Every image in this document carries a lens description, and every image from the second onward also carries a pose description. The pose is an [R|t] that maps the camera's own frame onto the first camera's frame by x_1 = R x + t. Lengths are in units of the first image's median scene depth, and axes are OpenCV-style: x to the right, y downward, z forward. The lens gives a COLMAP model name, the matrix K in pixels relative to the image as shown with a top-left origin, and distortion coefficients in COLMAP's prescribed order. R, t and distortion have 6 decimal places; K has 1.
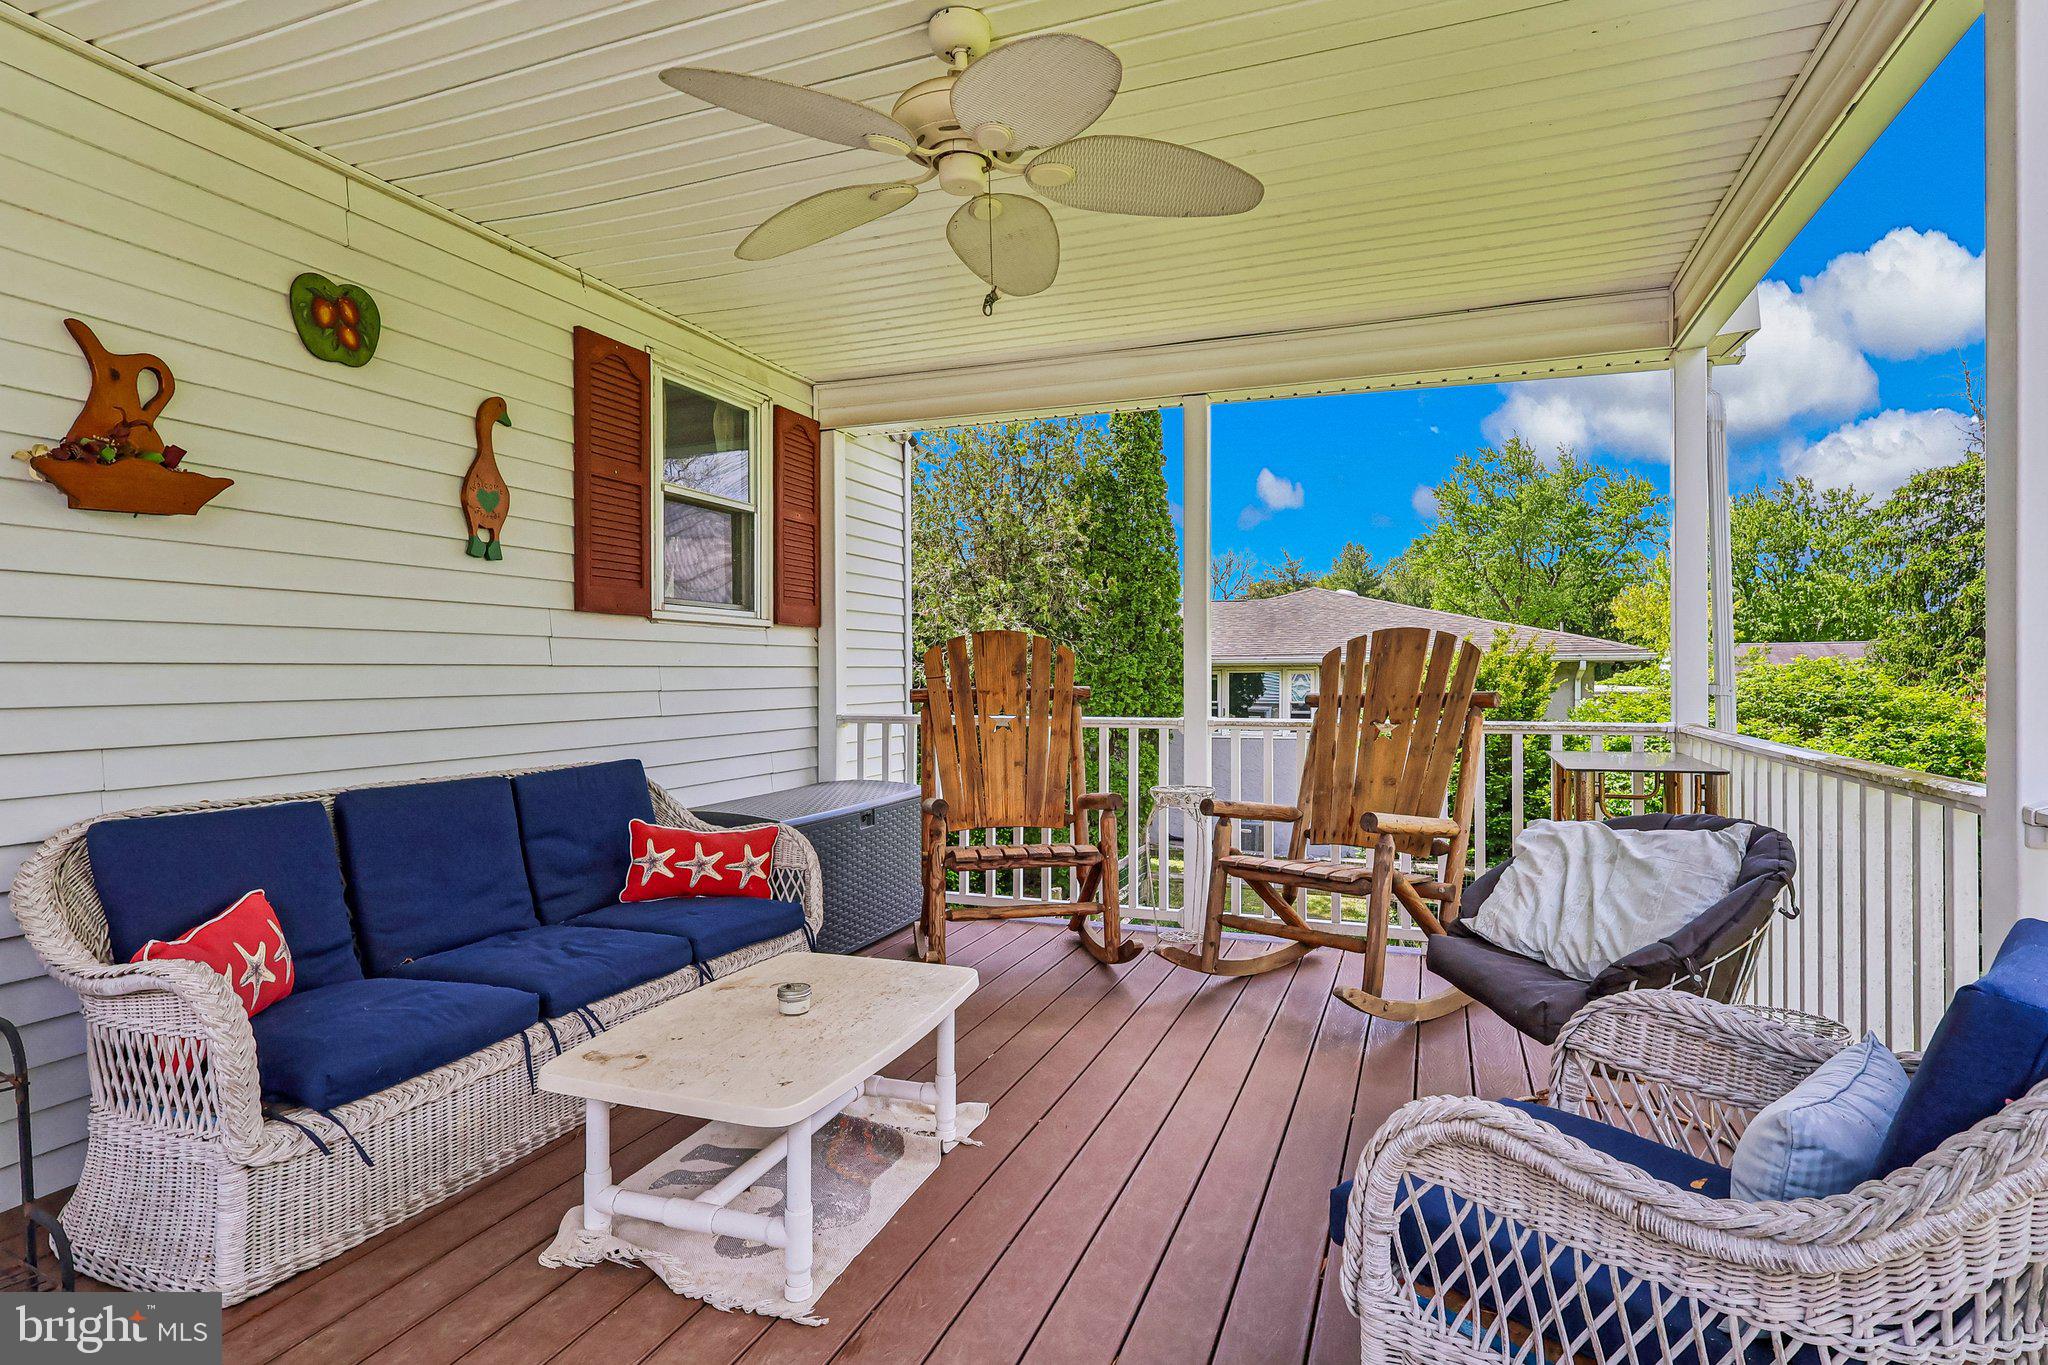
lens RADIAL K [[1047.8, 0, 1028.2], [0, 1047.8, 682.9], [0, 0, 1]] dist [-0.011001, -0.000564]
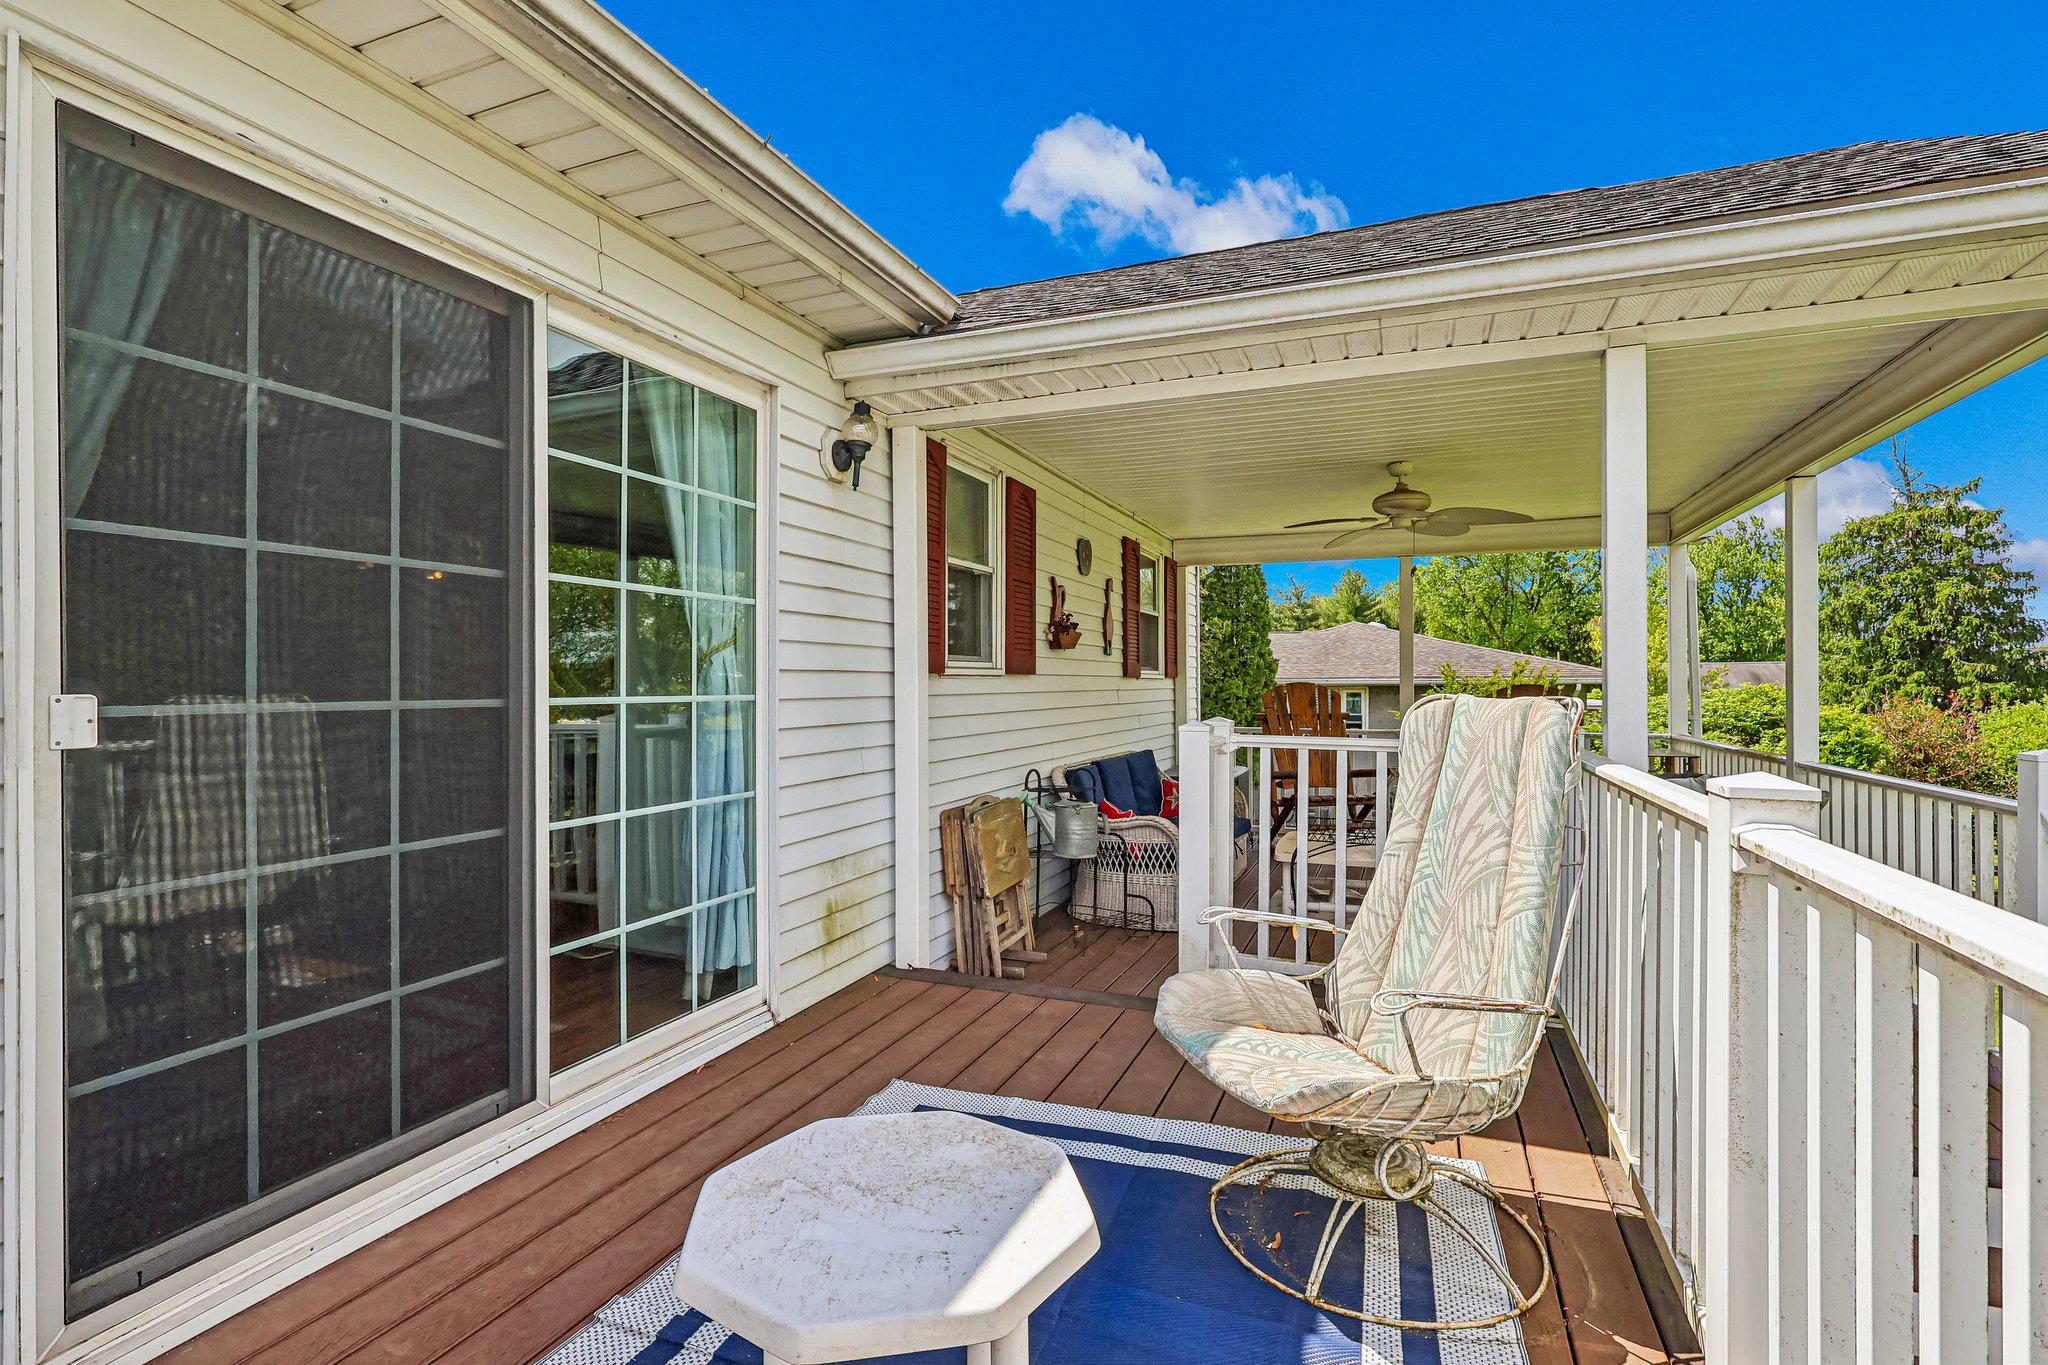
lens RADIAL K [[955.8, 0, 1027.7], [0, 955.8, 681.1], [0, 0, 1]] dist [-0.002003, -0.000569]
pose [[0.999904, 0.004852, -0.013004, -0.068000], [-0.004973, 0.999944, -0.009314, -0.004868], [0.012958, 0.009378, 0.999872, -0.097482]]
